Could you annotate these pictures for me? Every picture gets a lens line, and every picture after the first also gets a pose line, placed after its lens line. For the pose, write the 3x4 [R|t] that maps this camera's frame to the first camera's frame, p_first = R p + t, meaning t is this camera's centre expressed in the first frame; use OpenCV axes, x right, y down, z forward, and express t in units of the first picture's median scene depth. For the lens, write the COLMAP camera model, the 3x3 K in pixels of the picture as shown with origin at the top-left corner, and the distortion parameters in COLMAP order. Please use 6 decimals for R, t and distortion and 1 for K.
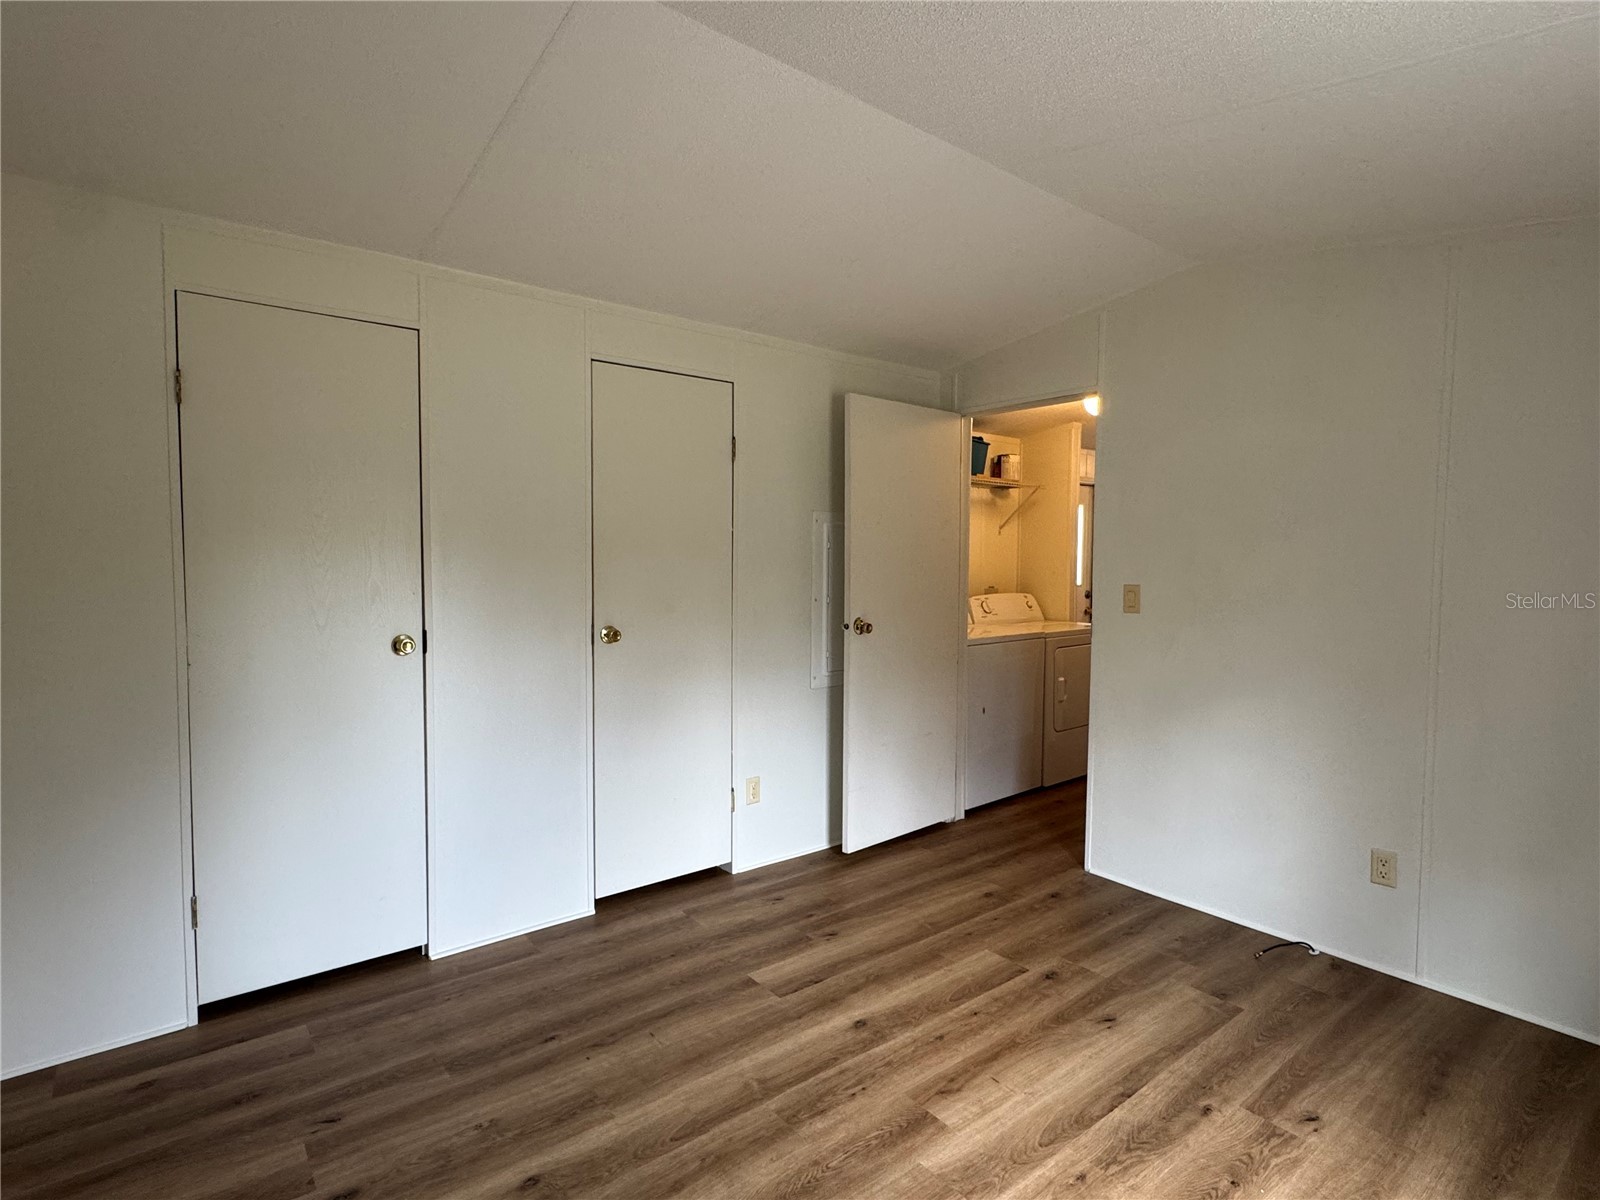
lens RADIAL K [[816.7, 0, 800.0], [0, 816.7, 600.0], [0, 0, 1]] dist [-0.003654, 0.000651]
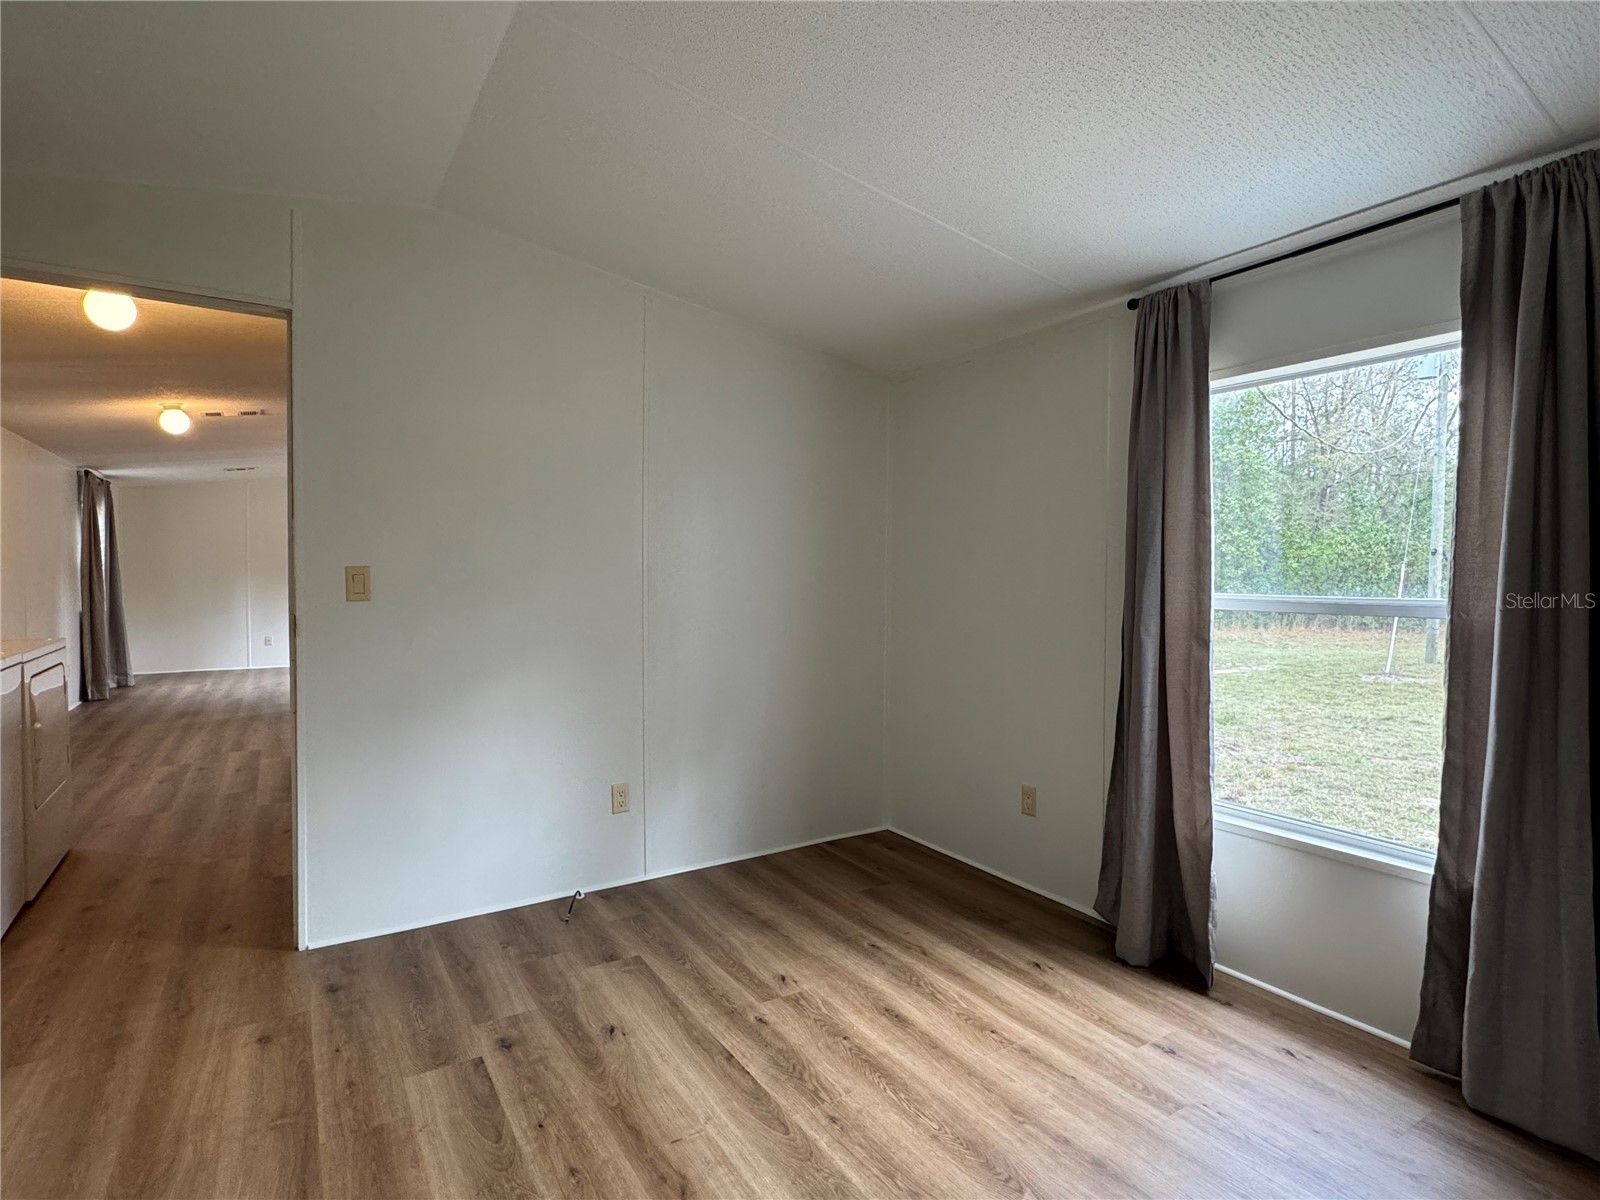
lens RADIAL K [[816.7, 0, 800.0], [0, 816.7, 600.0], [0, 0, 1]] dist [-0.003654, 0.000651]
pose [[0.104923, -0.037102, 0.993788, -0.454064], [0.048305, 0.998314, 0.032171, 0.013158], [-0.993307, 0.044629, 0.106538, 0.622660]]
